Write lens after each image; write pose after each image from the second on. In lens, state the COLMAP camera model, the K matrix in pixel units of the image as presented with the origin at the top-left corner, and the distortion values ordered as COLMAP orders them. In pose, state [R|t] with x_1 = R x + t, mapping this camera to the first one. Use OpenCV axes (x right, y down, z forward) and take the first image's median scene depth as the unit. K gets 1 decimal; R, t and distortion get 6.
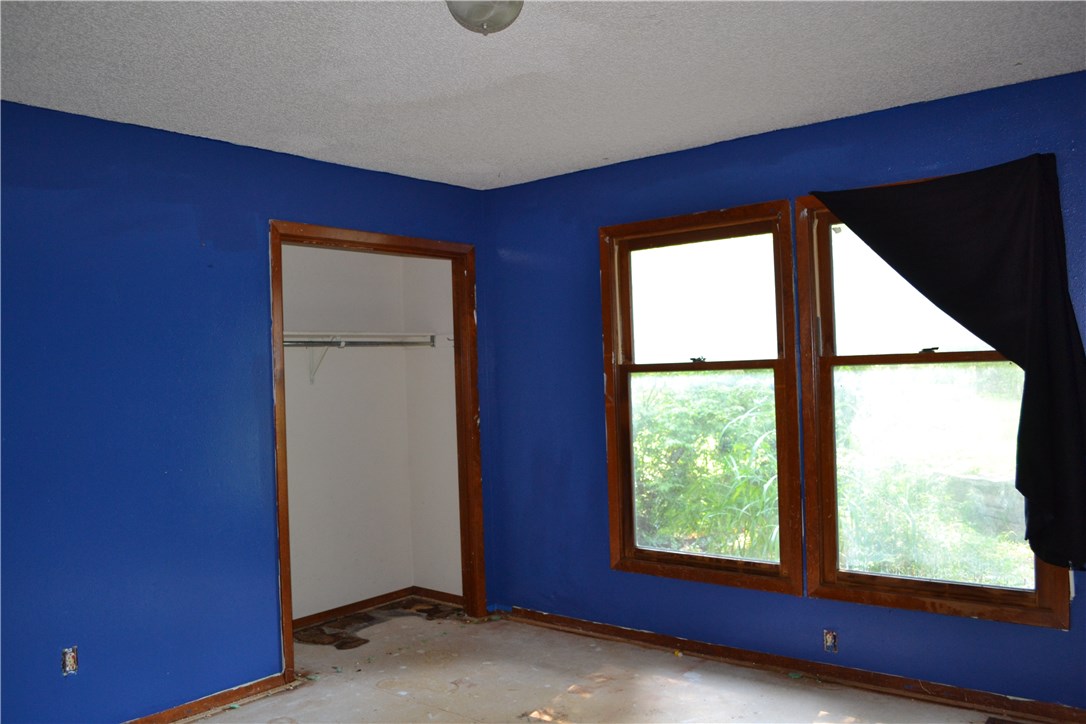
lens RADIAL K [[873.2, 0, 543.2], [0, 873.2, 361.4], [0, 0, 1]] dist [-0.085325, 0.015425]
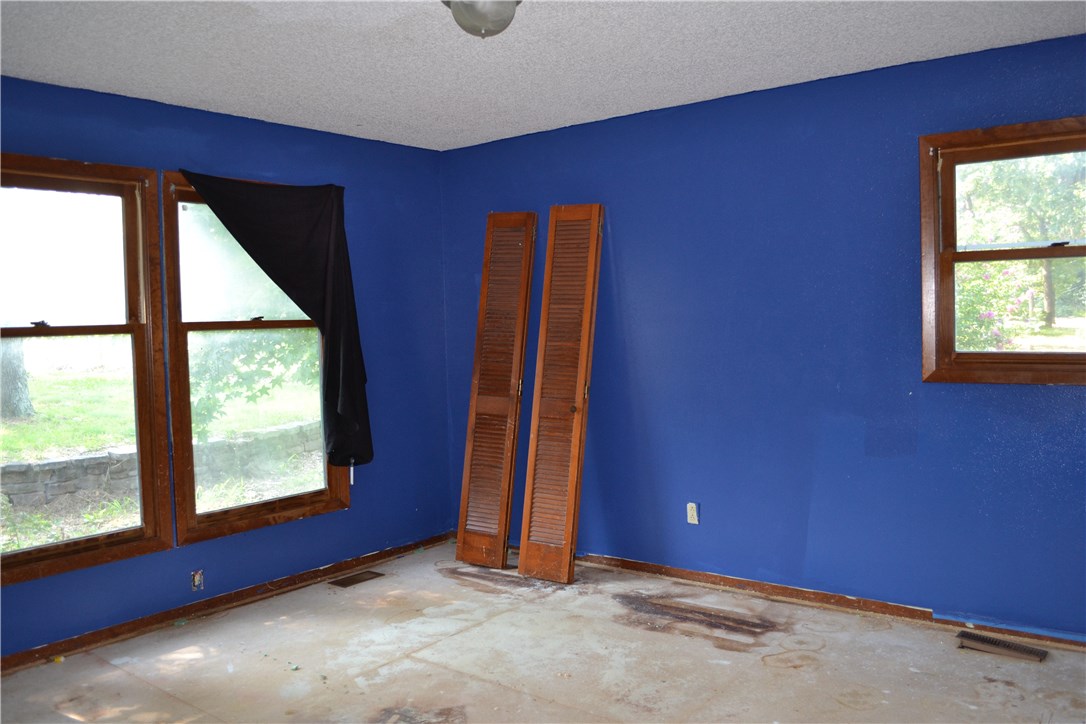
lens RADIAL K [[873.2, 0, 543.0], [0, 873.2, 365.6], [0, 0, 1]] dist [-0.085325, 0.015425]
pose [[-0.027545, -0.019023, 0.999440, -0.776571], [0.014154, 0.999711, 0.019419, 0.034514], [-0.999520, 0.014681, -0.027268, 0.581892]]
